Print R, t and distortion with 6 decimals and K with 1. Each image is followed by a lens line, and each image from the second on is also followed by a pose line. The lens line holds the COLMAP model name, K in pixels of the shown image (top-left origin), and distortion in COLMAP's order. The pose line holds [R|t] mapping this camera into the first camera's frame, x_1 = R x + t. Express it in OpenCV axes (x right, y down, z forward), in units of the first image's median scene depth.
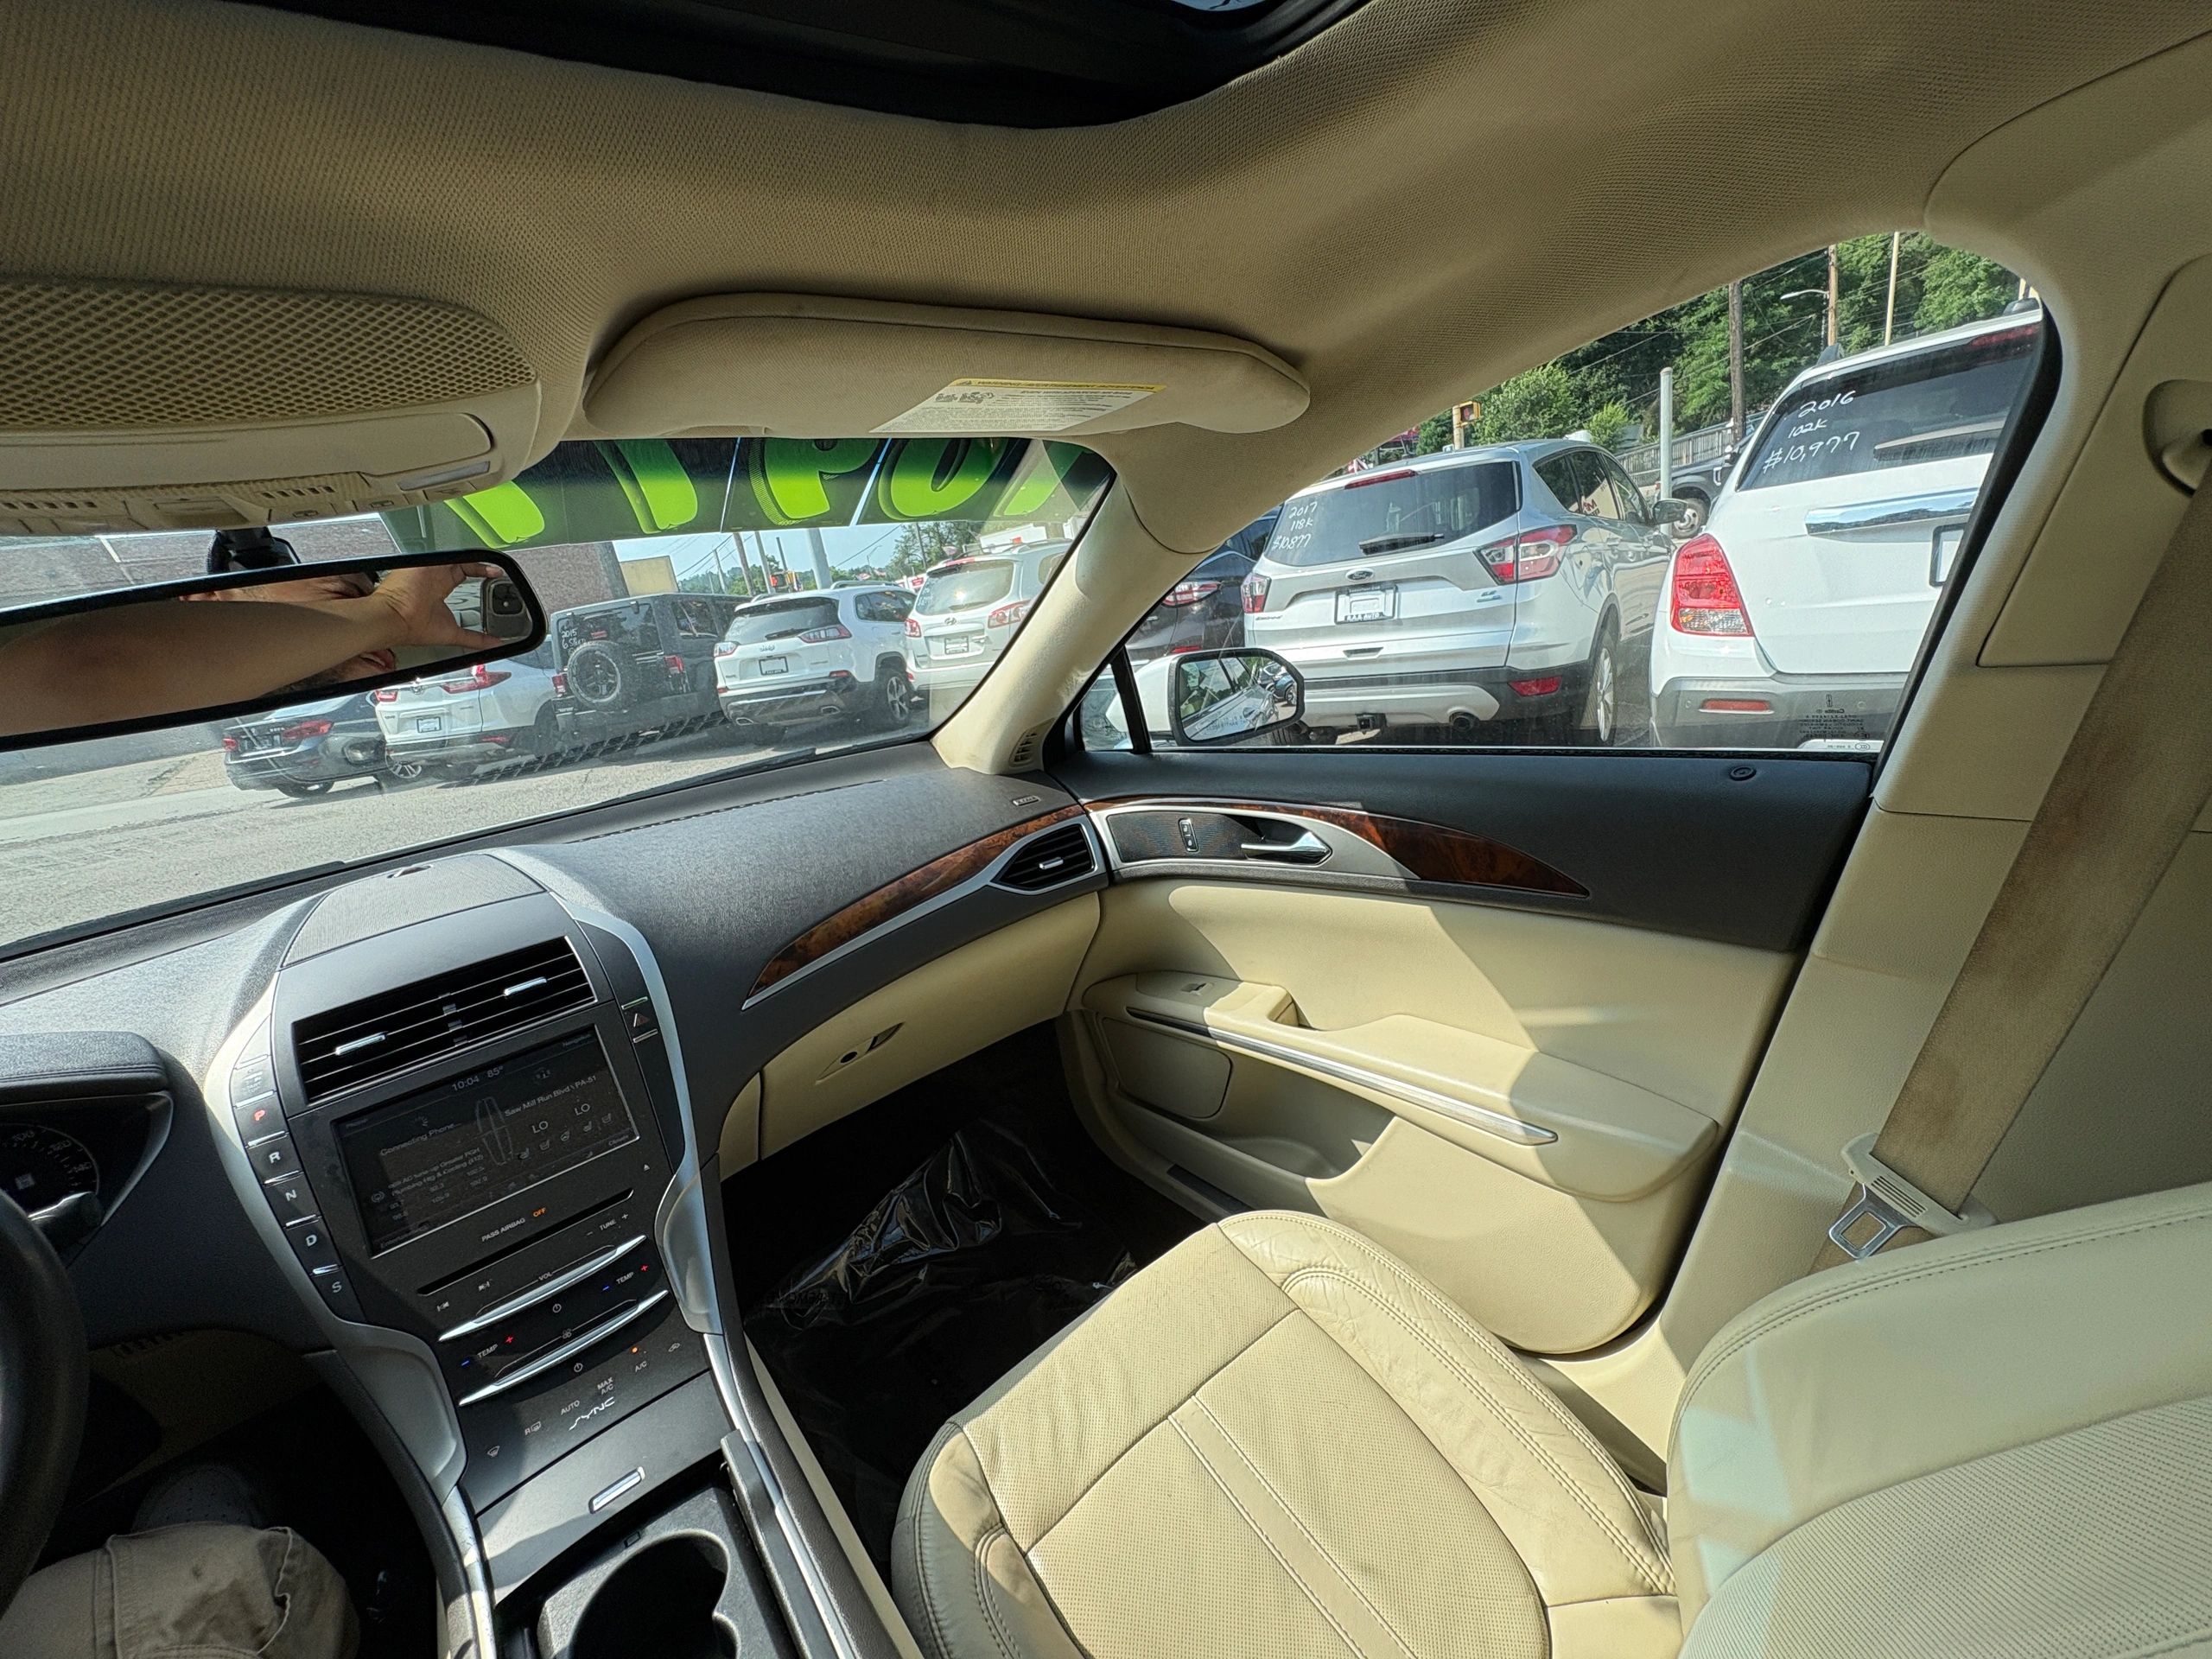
lens RADIAL K [[883.6, 0, 1106.4], [0, 883.6, 832.0], [0, 0, 1]] dist [0.001278, -0.000498]
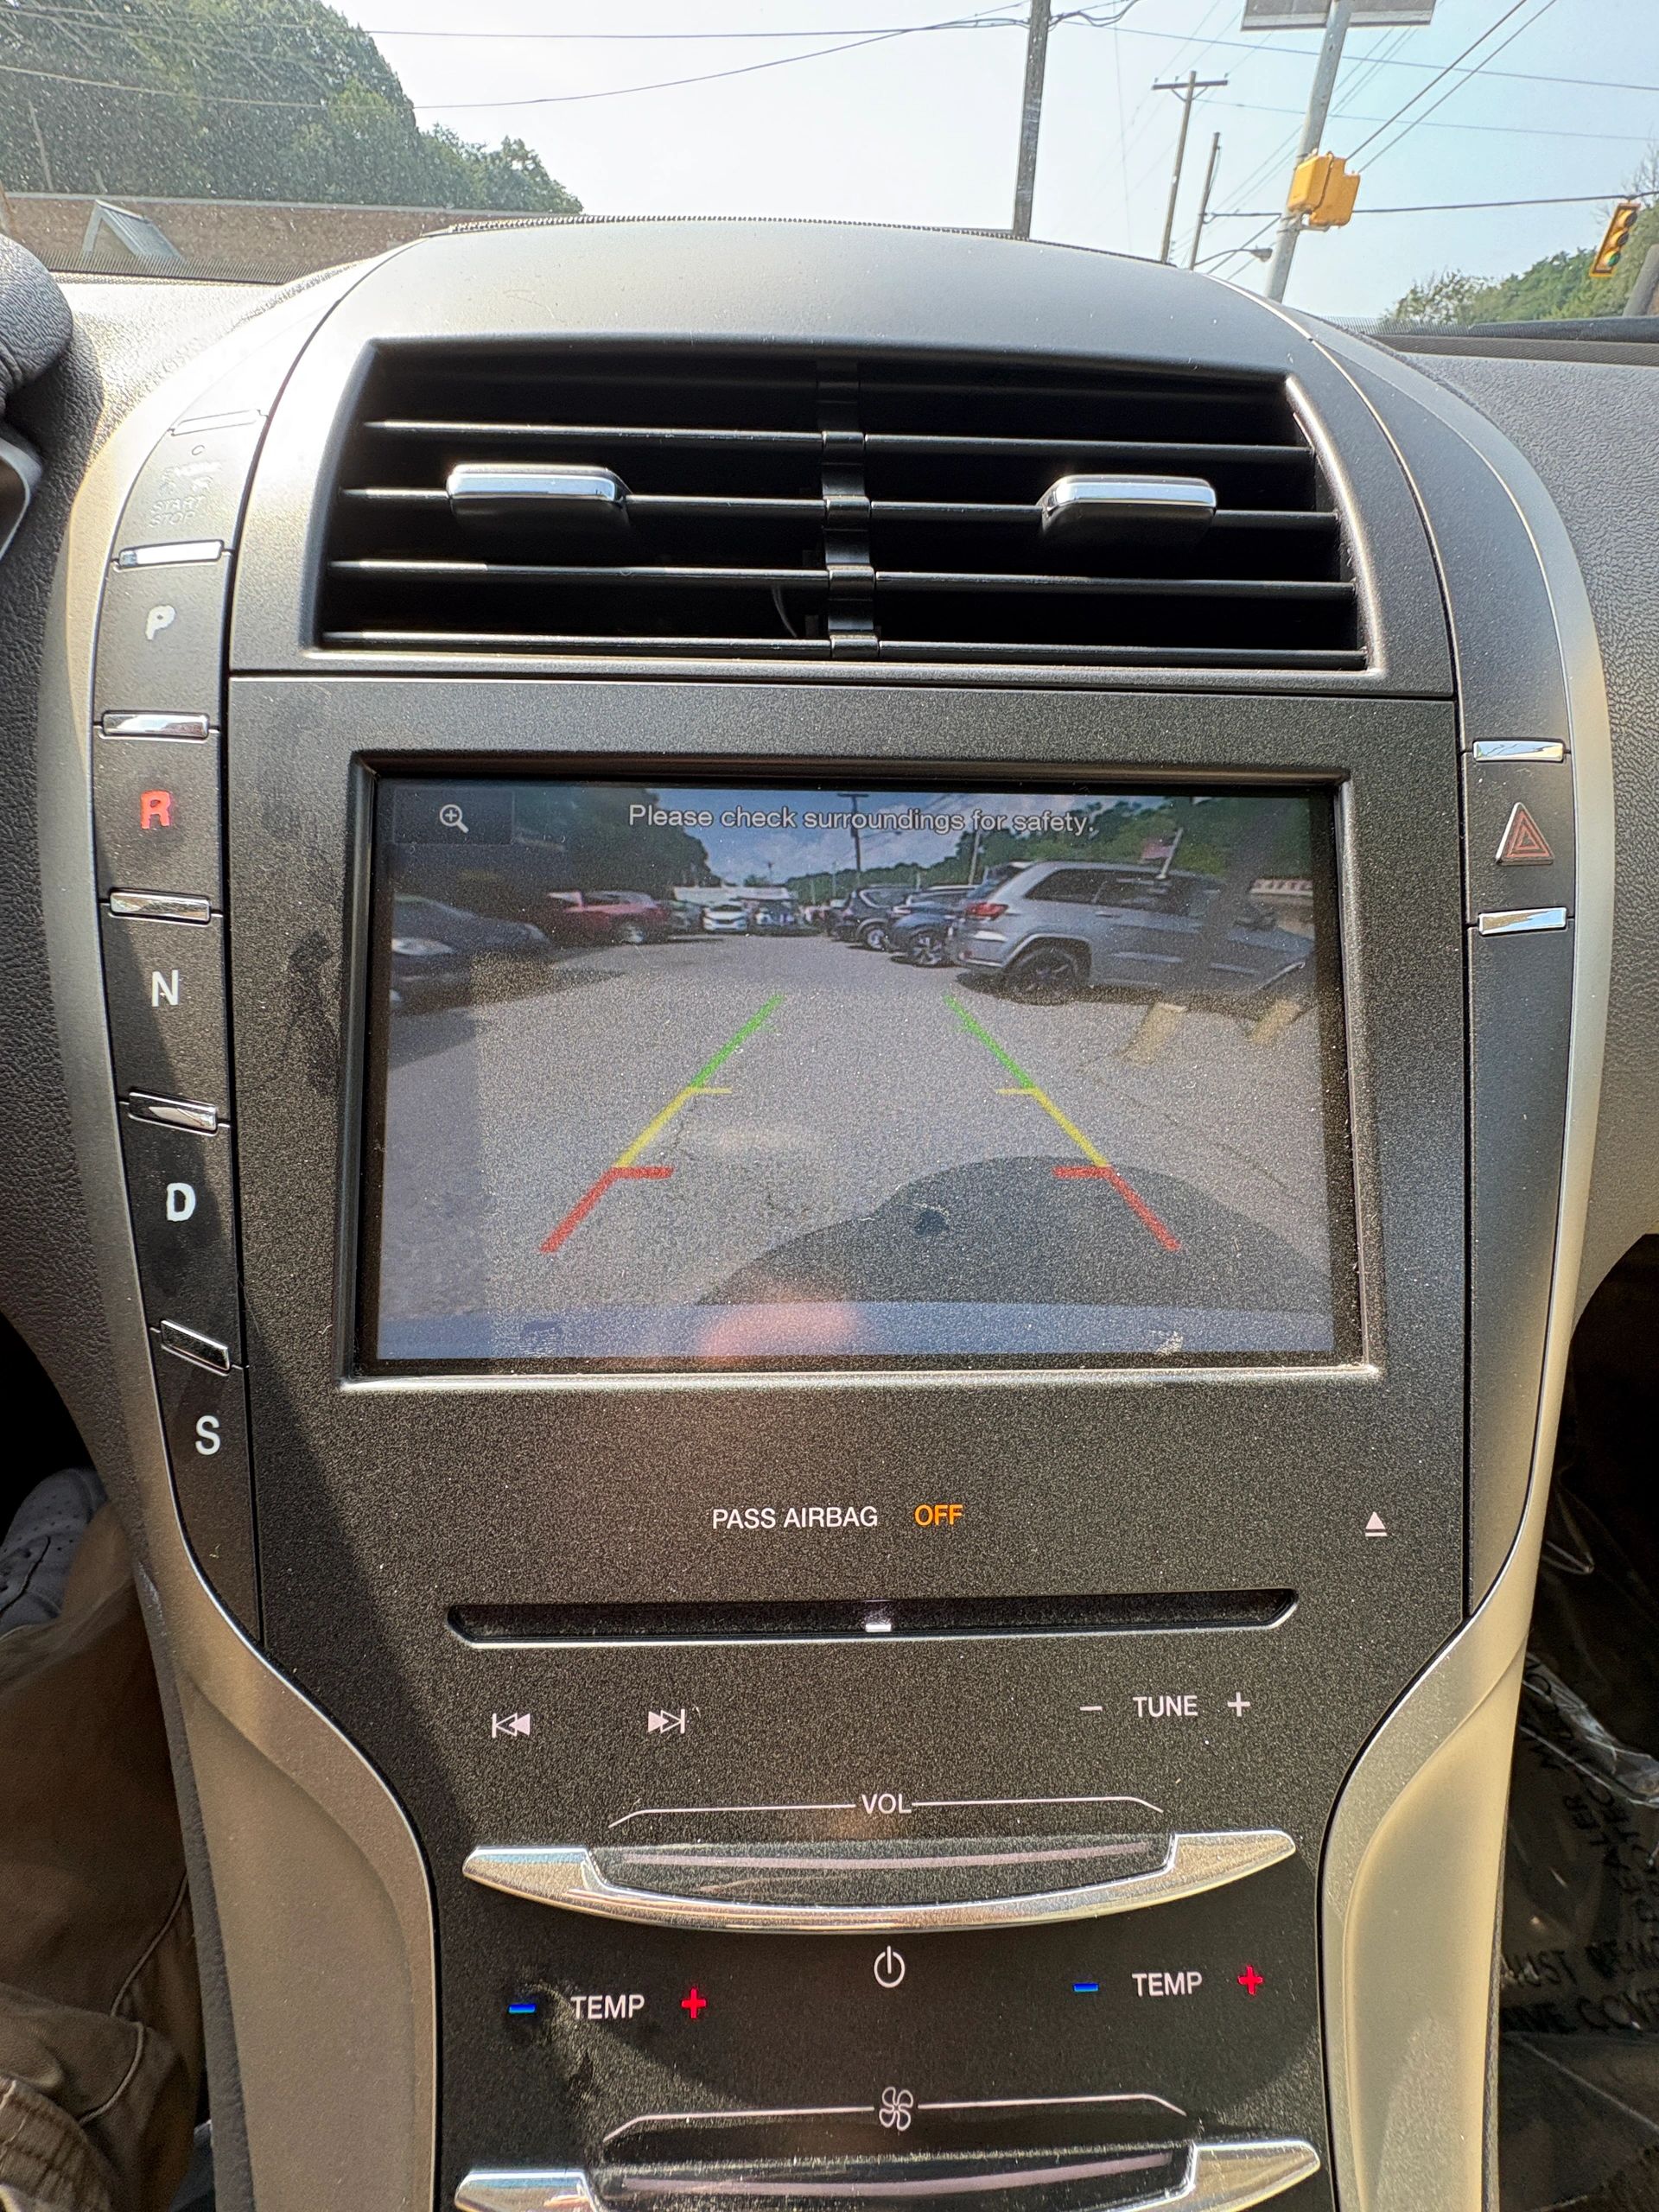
lens RADIAL K [[883.6, 0, 828.8], [0, 883.6, 1110.8], [0, 0, 1]] dist [0.001278, -0.000498]
pose [[0.795516, 0.486259, -0.361534, -0.105280], [-0.310292, 0.839405, 0.446226, 0.042933], [0.520455, -0.242799, 0.818642, 0.138561]]
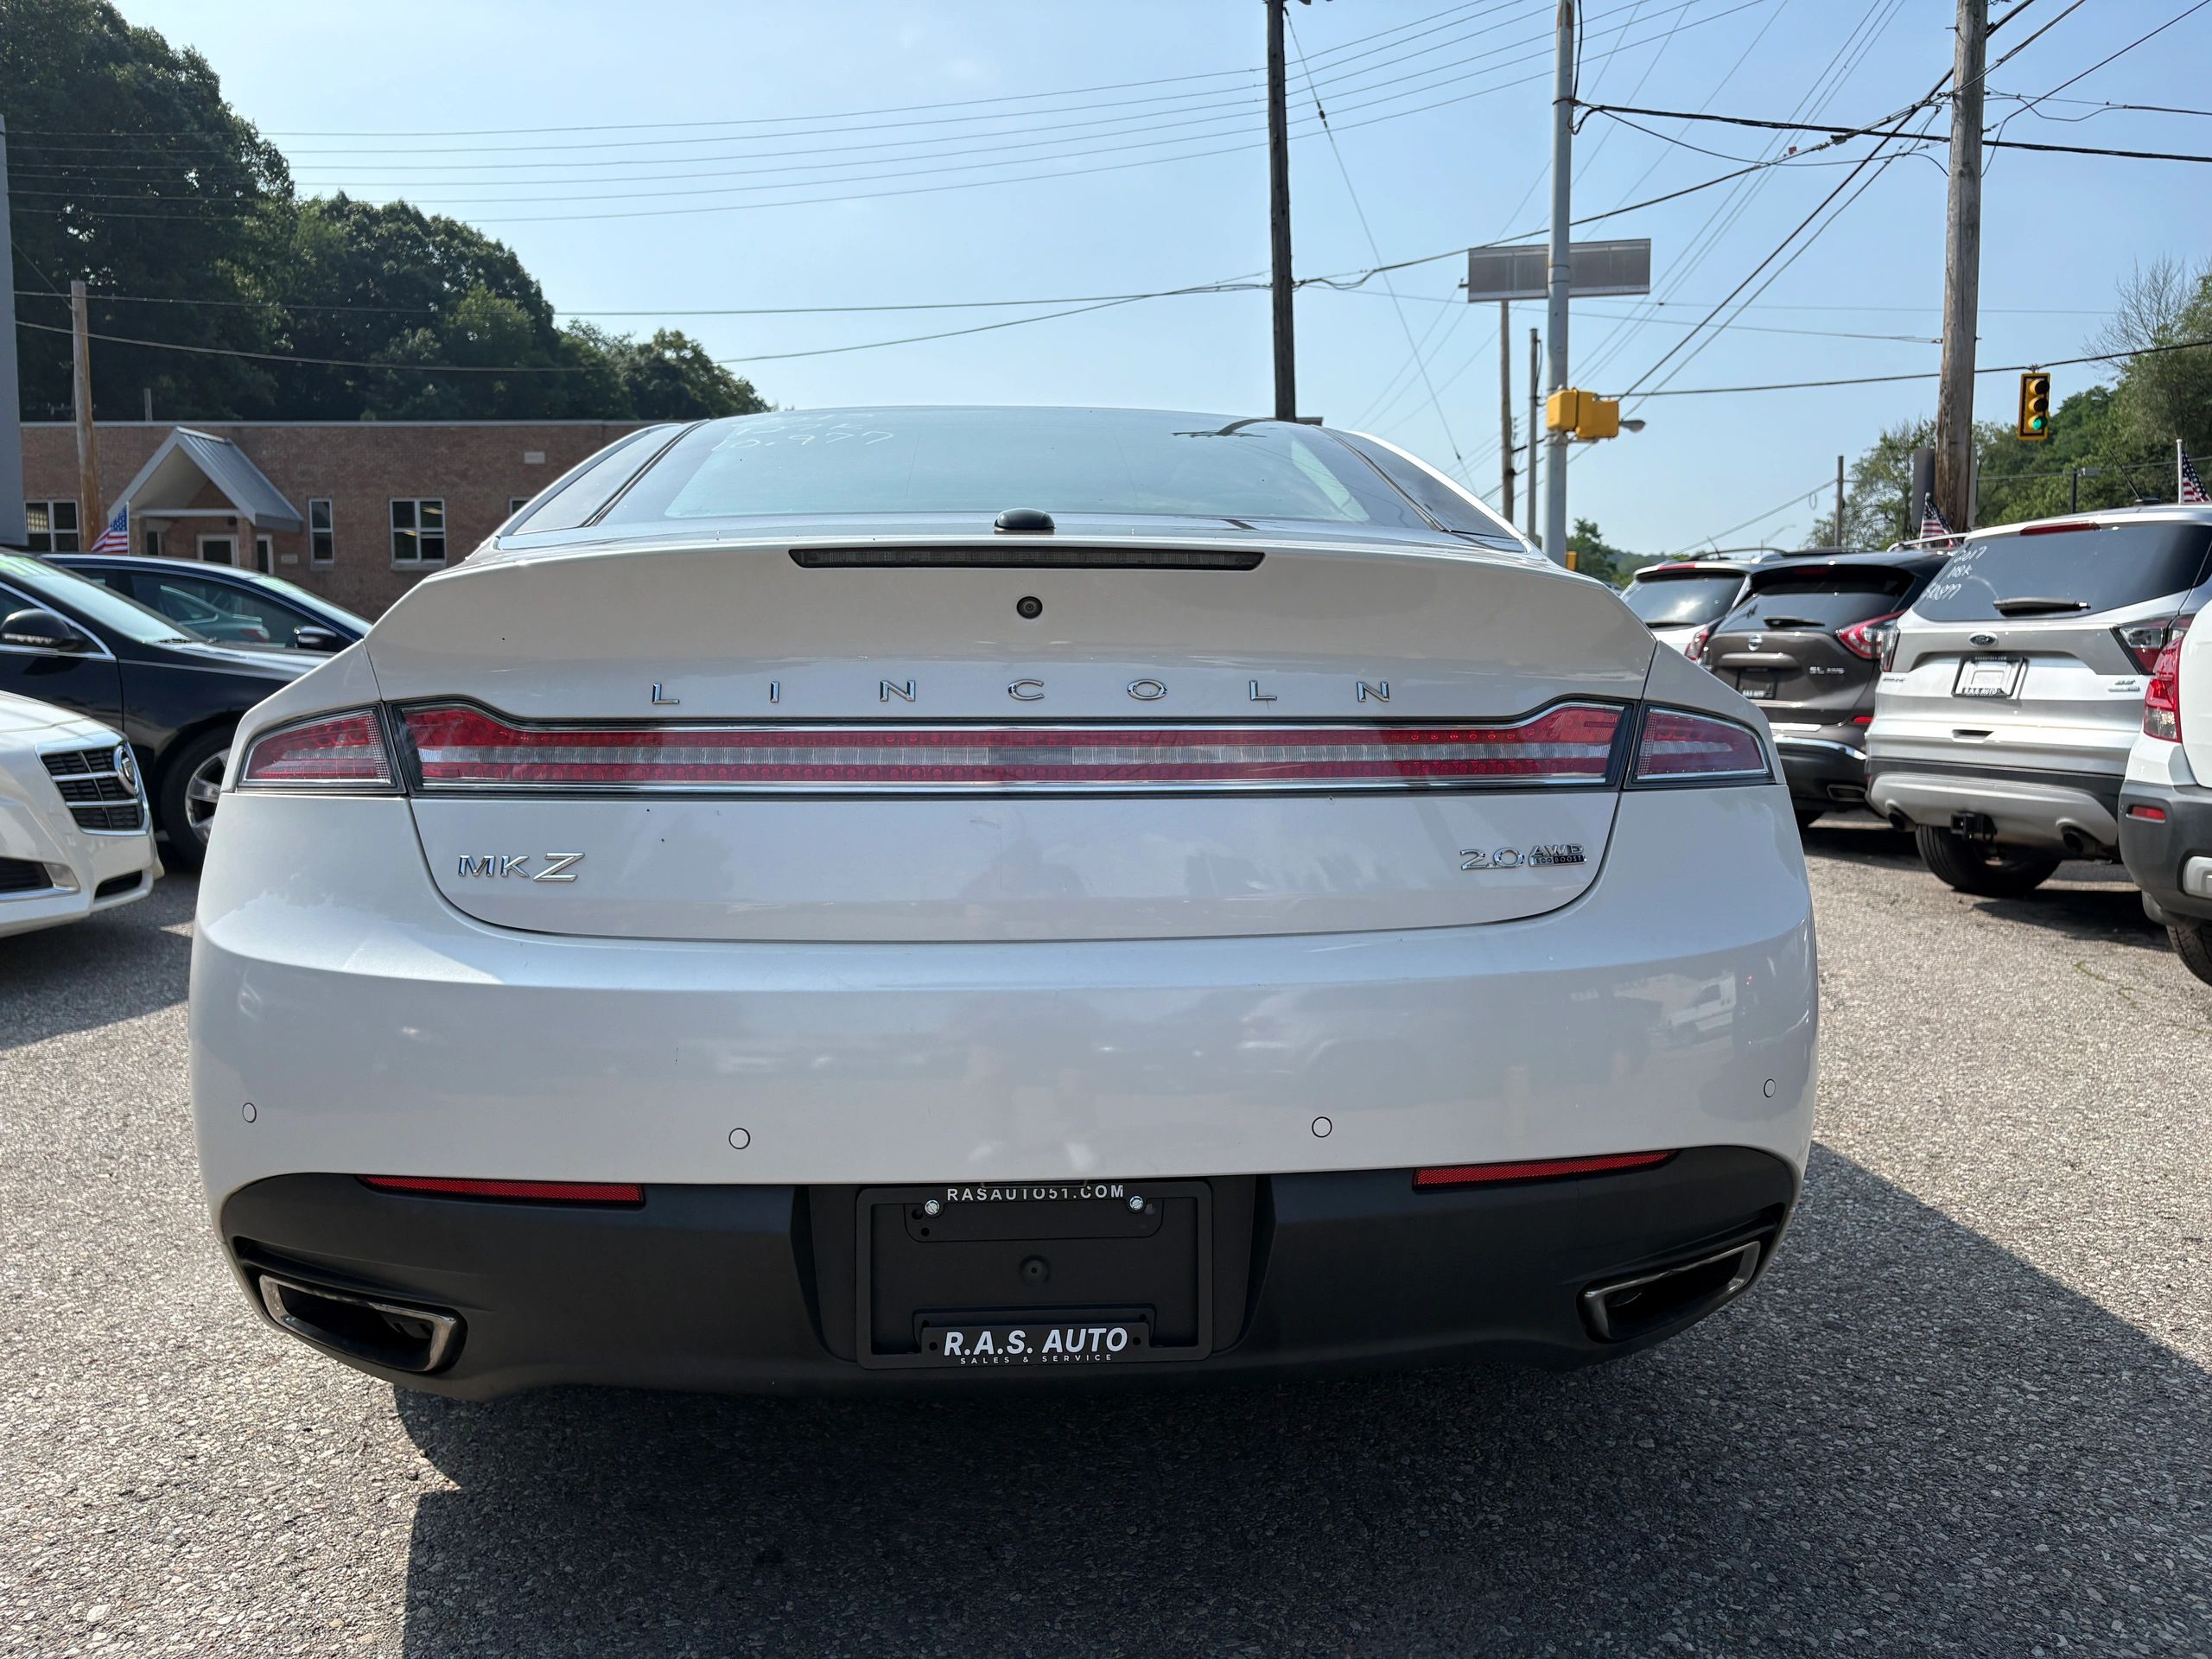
lens RADIAL K [[1711.3, 0, 1114.6], [0, 1711.3, 827.8], [0, 0, 1]] dist [0.047530, -0.043890]
pose [[0.807041, 0.206998, -0.553026, 0.574778], [-0.276854, 0.959870, -0.044739, 0.170093], [0.521572, 0.189214, 0.831962, -0.718752]]
